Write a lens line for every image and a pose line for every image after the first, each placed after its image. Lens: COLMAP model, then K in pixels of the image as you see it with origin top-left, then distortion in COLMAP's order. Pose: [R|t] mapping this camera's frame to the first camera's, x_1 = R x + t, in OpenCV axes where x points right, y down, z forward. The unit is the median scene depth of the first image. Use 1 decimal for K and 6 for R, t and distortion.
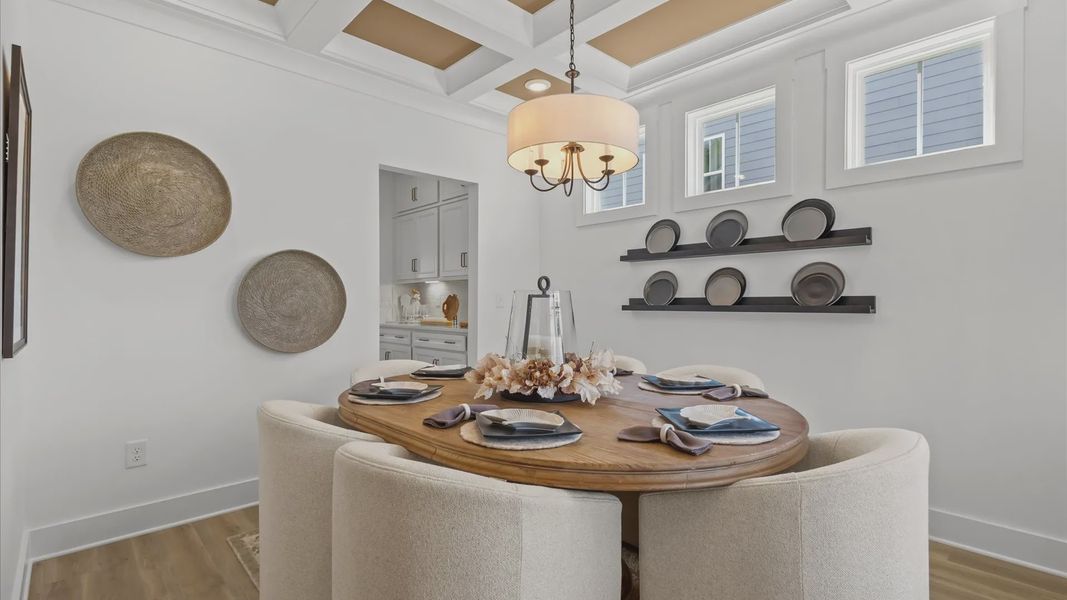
lens RADIAL K [[493.9, 0, 533.5], [0, 493.9, 298.2], [0, 0, 1]] dist [0.010138, 0.001311]
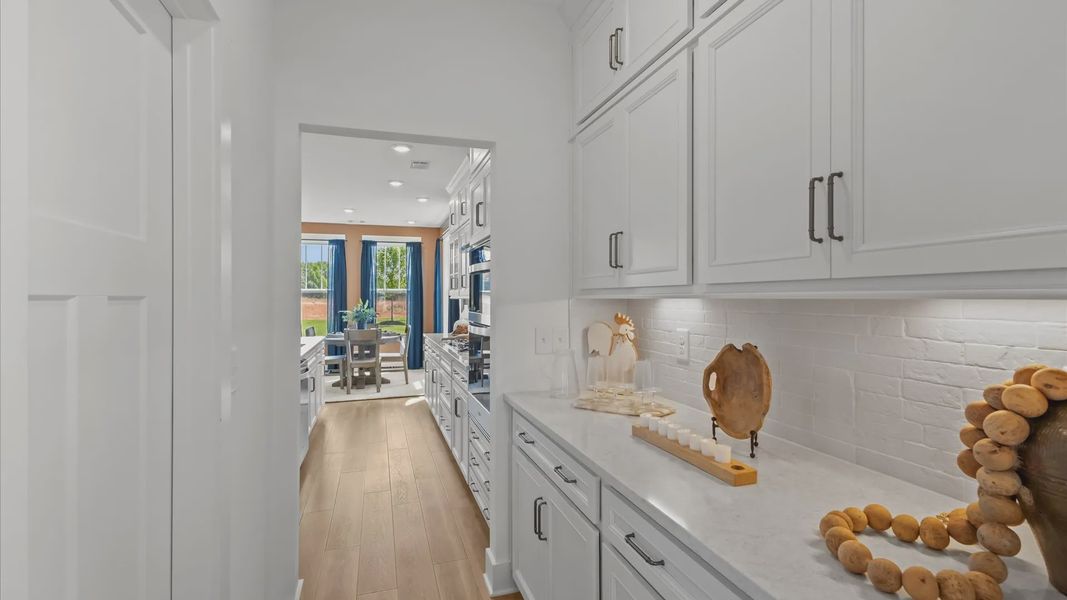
lens RADIAL K [[493.9, 0, 530.6], [0, 493.9, 298.8], [0, 0, 1]] dist [0.010138, 0.001311]
pose [[0.899631, 0.000578, -0.436650, -0.143235], [0.003758, 0.999952, 0.009066, -0.035997], [0.436635, -0.009797, 0.899586, 0.661030]]
